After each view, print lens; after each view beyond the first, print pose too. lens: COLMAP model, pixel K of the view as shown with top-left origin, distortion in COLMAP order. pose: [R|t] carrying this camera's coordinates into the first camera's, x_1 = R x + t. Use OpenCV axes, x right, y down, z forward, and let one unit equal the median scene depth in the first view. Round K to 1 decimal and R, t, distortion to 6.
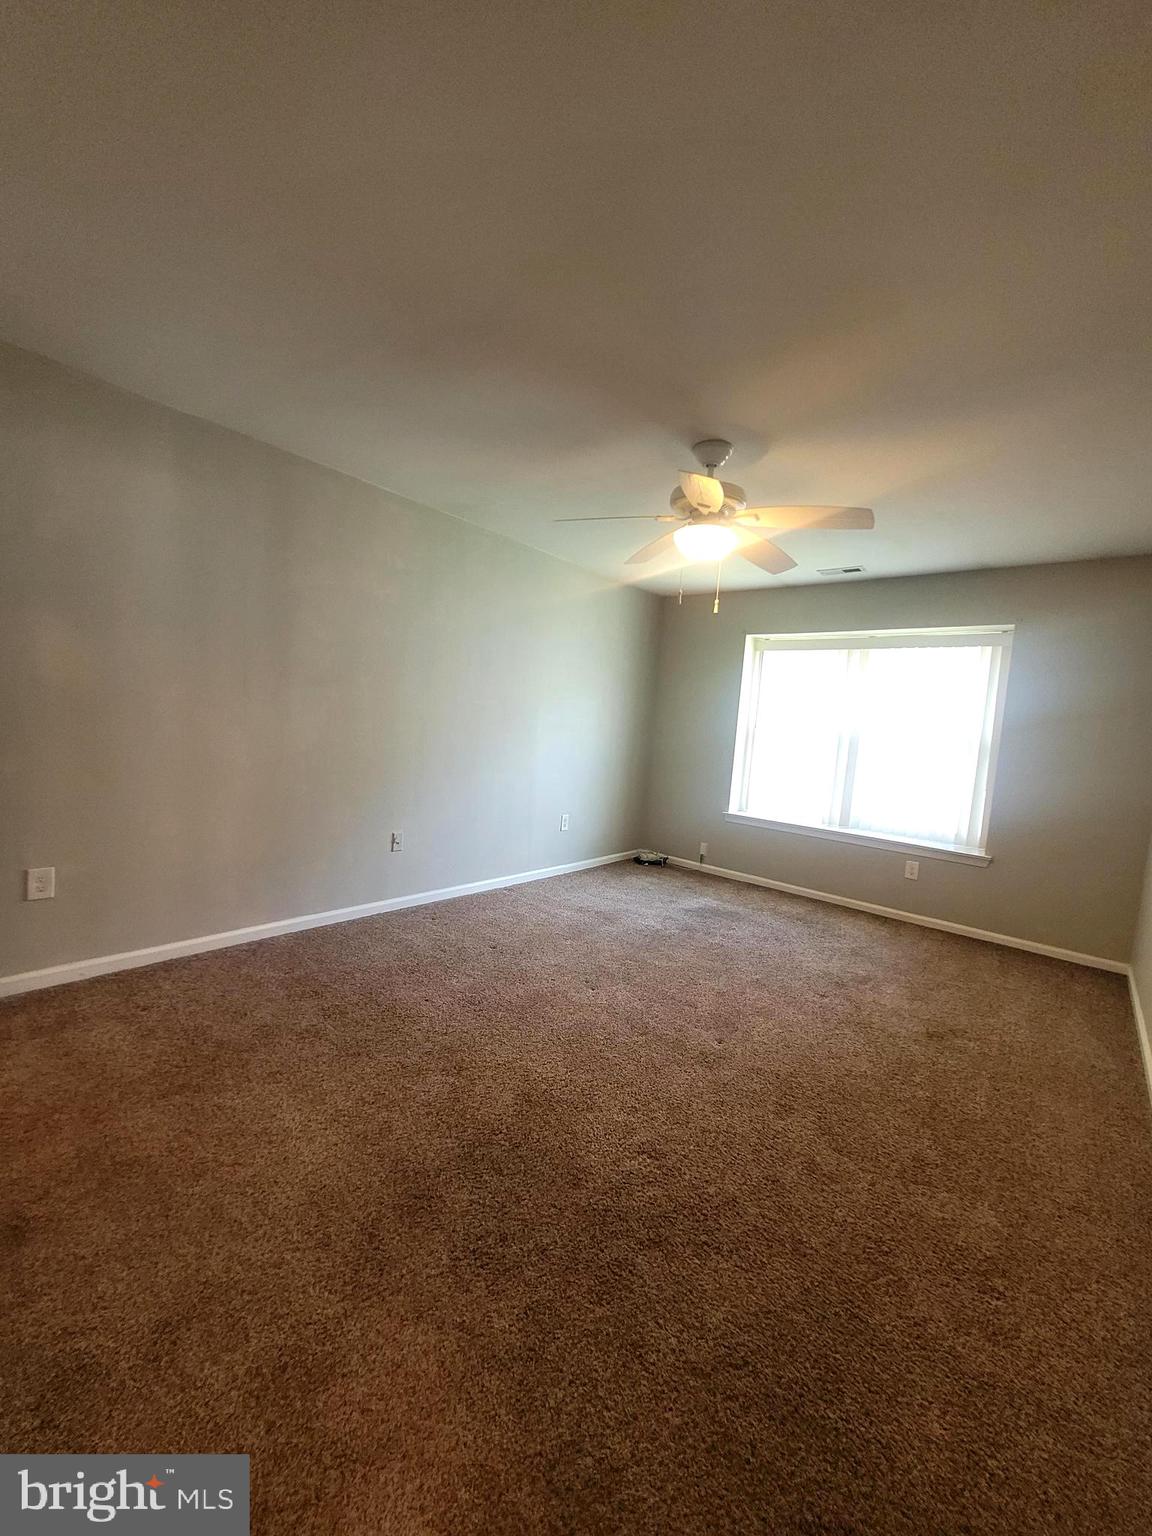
lens RADIAL K [[594.6, 0, 574.6], [0, 594.6, 766.5], [0, 0, 1]] dist [0.001504, 0.000122]
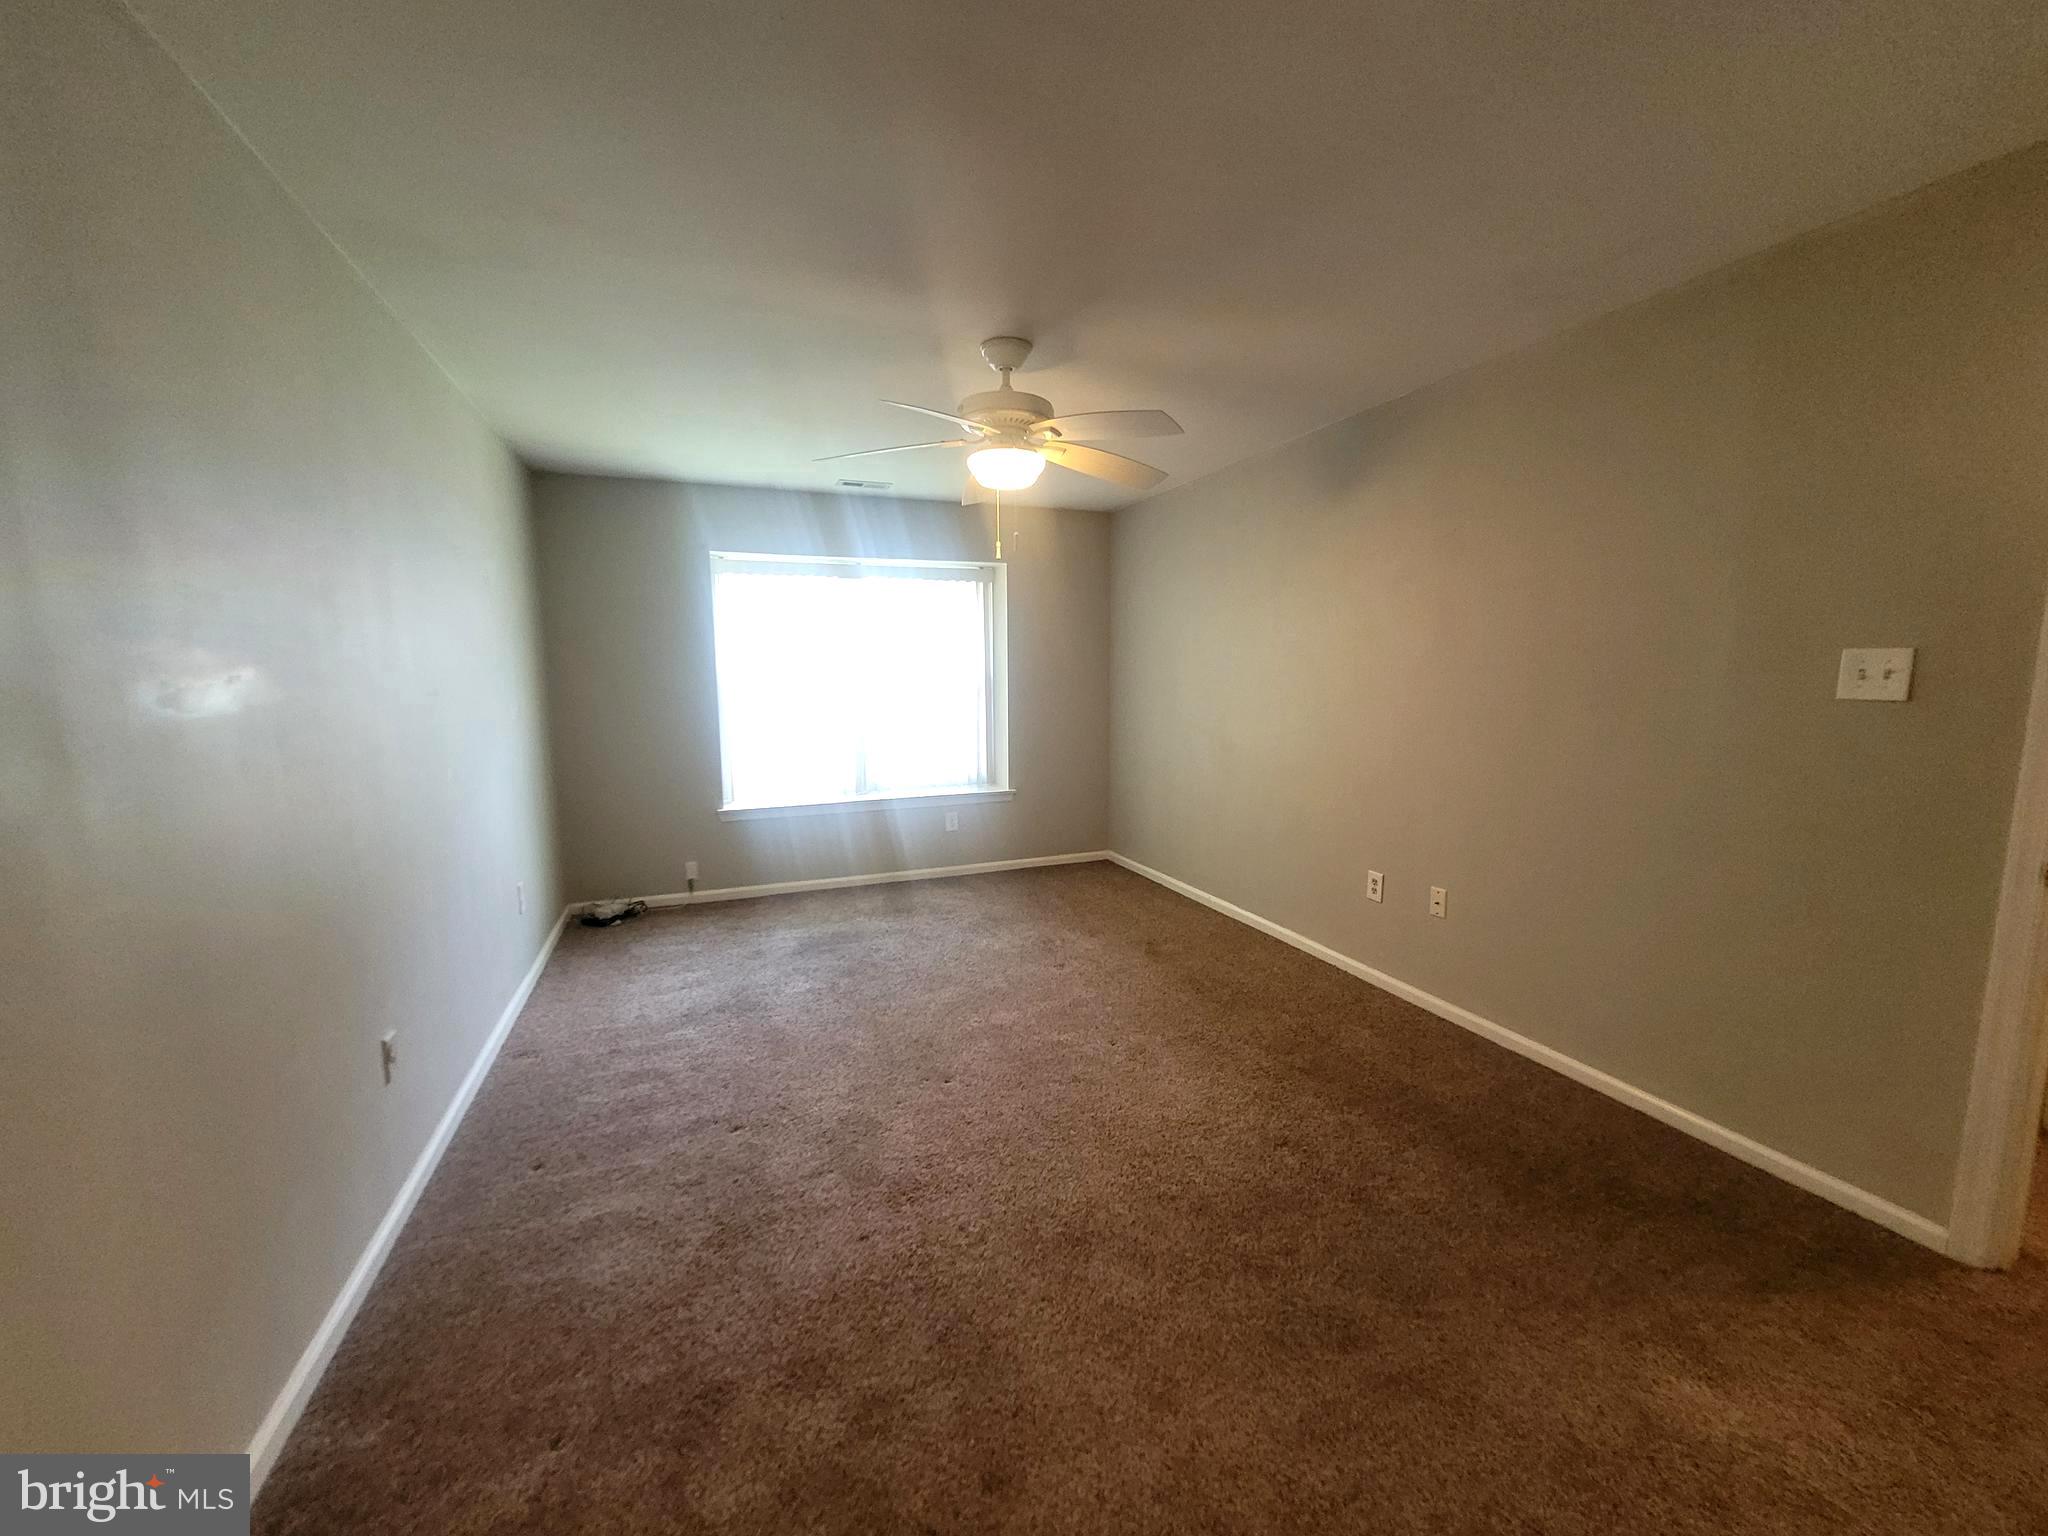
lens RADIAL K [[792.8, 0, 1019.6], [0, 792.8, 769.4], [0, 0, 1]] dist [0.001504, 0.000122]
pose [[0.468648, -0.188082, 0.863130, -0.447264], [0.109588, 0.981902, 0.154461, -0.088767], [-0.876561, 0.022201, 0.480778, 0.292886]]
